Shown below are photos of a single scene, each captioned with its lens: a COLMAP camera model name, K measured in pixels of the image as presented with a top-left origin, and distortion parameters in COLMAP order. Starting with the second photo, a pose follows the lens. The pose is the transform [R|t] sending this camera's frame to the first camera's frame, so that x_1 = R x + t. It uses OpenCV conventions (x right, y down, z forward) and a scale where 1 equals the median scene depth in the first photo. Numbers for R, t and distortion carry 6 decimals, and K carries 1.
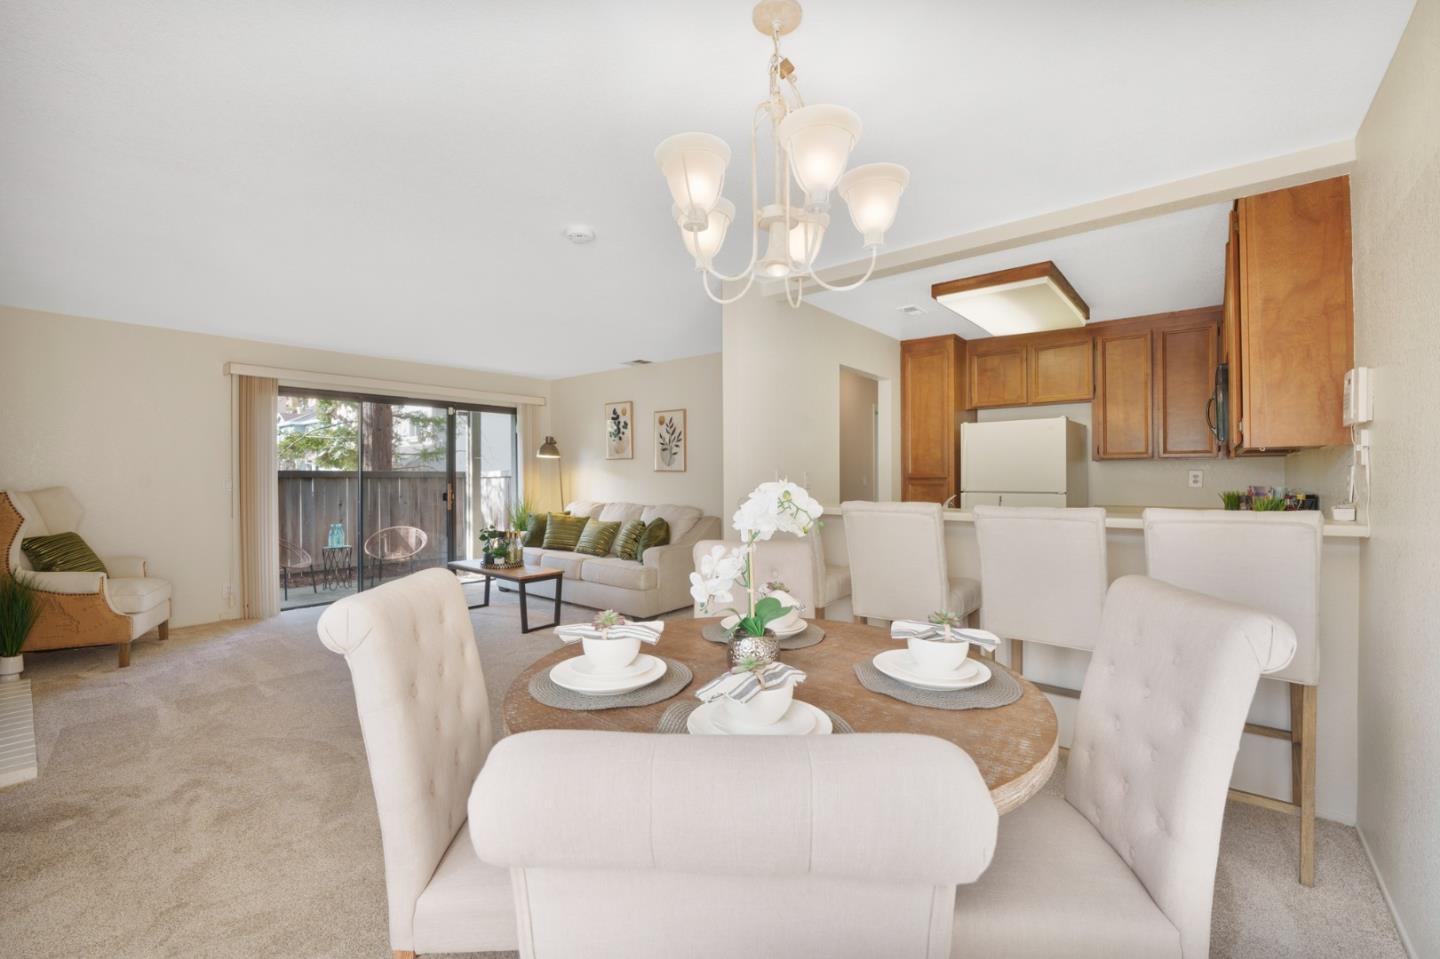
lens RADIAL K [[597.5, 0, 721.5], [0, 597.5, 474.6], [0, 0, 1]] dist [-0.004481, 0.000305]
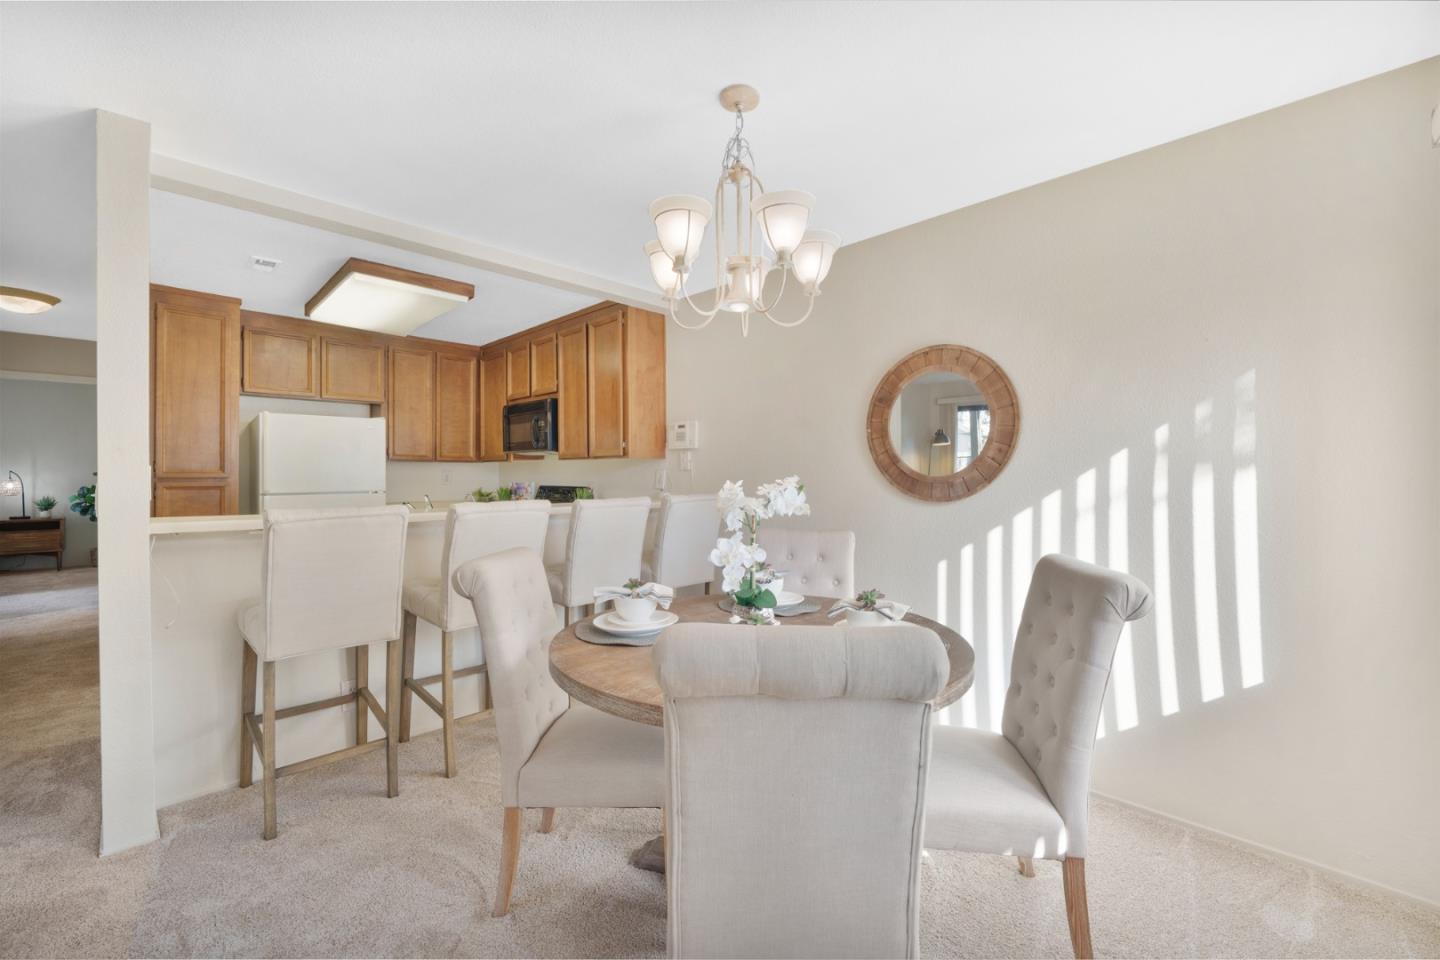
lens RADIAL K [[597.5, 0, 710.9], [0, 597.5, 476.2], [0, 0, 1]] dist [-0.004481, 0.000305]
pose [[0.112256, 0.000559, 0.993679, -0.394526], [-0.005195, 0.999987, 0.000024, 0.000497], [-0.993666, -0.005165, 0.112257, 0.324496]]
